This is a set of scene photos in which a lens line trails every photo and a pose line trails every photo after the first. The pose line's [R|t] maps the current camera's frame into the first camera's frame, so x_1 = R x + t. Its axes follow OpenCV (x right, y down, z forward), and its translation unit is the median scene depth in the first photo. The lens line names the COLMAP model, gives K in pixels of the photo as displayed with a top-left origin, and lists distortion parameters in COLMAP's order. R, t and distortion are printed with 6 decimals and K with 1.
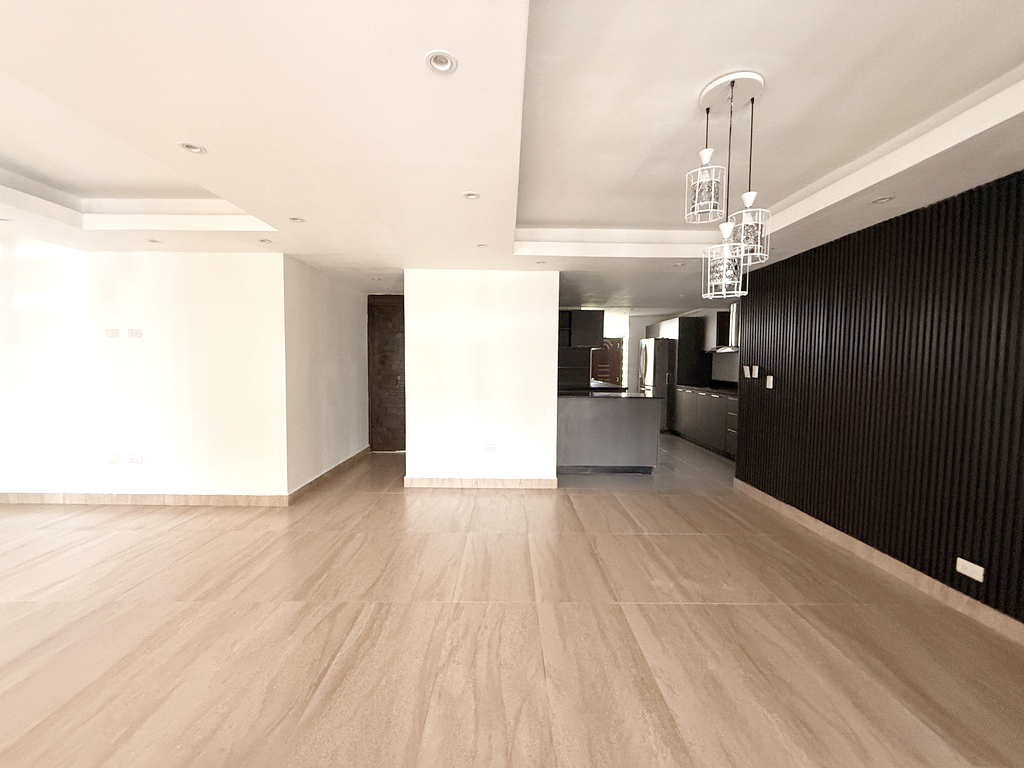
lens RADIAL K [[408.2, 0, 512.7], [0, 408.2, 383.7], [0, 0, 1]] dist [0.002671, -0.000359]
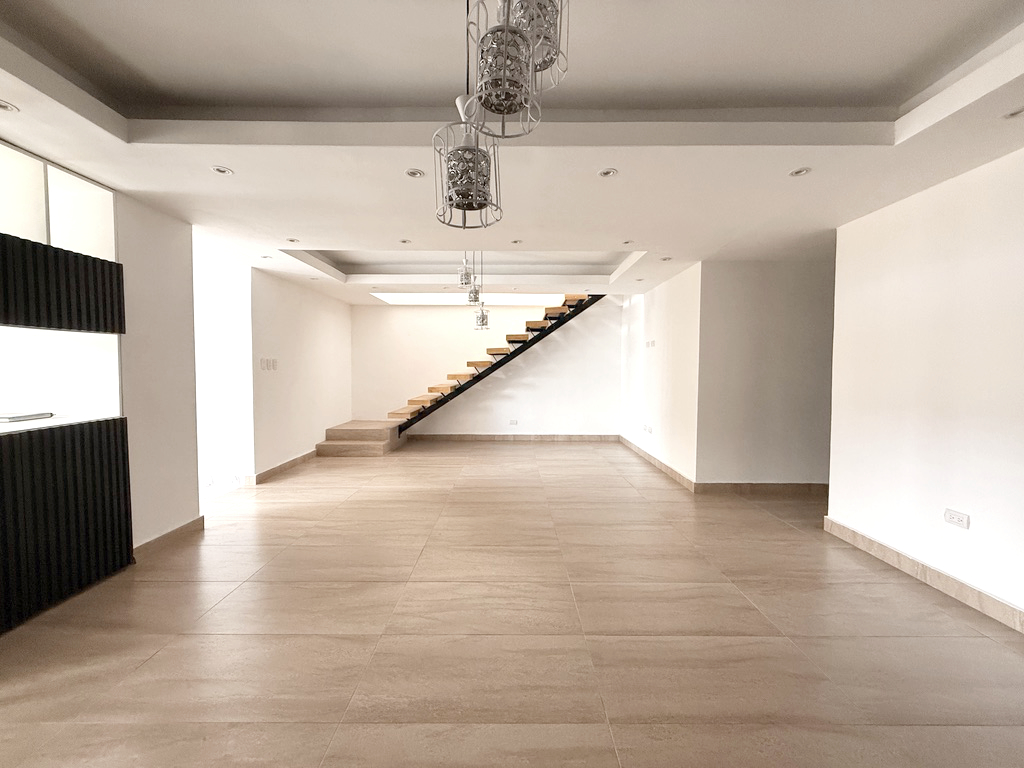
lens RADIAL K [[408.2, 0, 511.5], [0, 408.2, 386.4], [0, 0, 1]] dist [0.002671, -0.000359]
pose [[-0.011607, 0.035339, -0.999308, 0.551909], [-0.059131, 0.997602, 0.035965, 0.005945], [0.998183, 0.059508, -0.009490, 0.525194]]
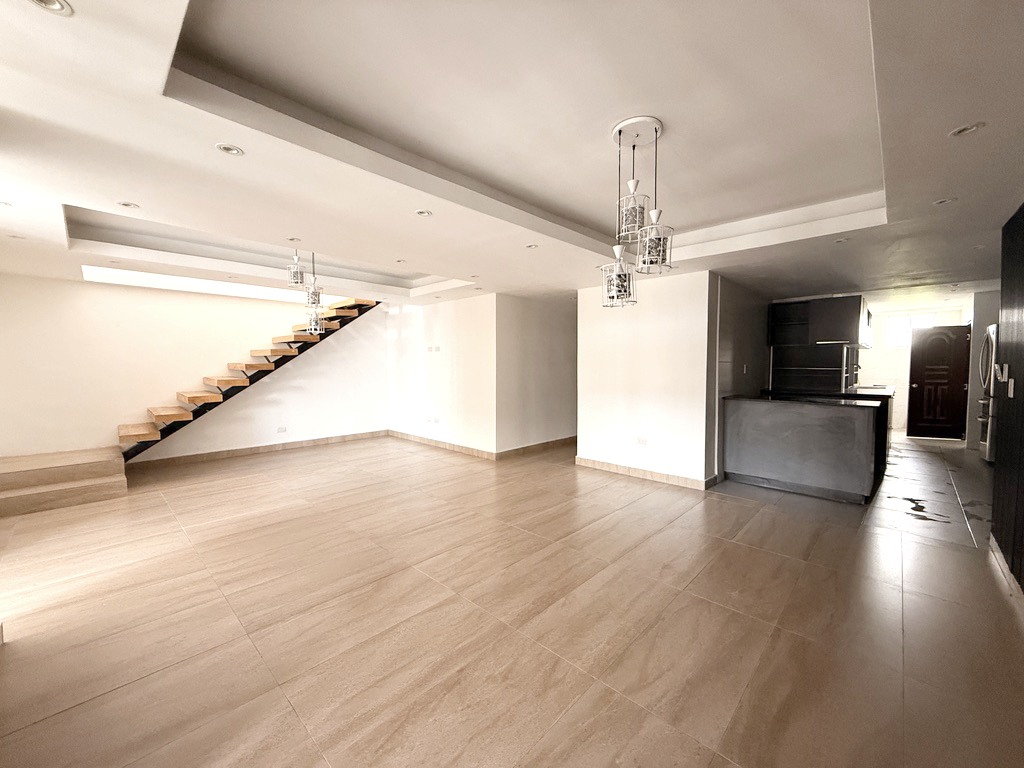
lens RADIAL K [[408.2, 0, 512.8], [0, 408.2, 382.6], [0, 0, 1]] dist [0.002671, -0.000359]
pose [[0.717546, 0.021385, -0.696183, 0.552011], [-0.030436, 0.999536, -0.000666, 0.013759], [0.695846, 0.021667, 0.717864, -0.039596]]
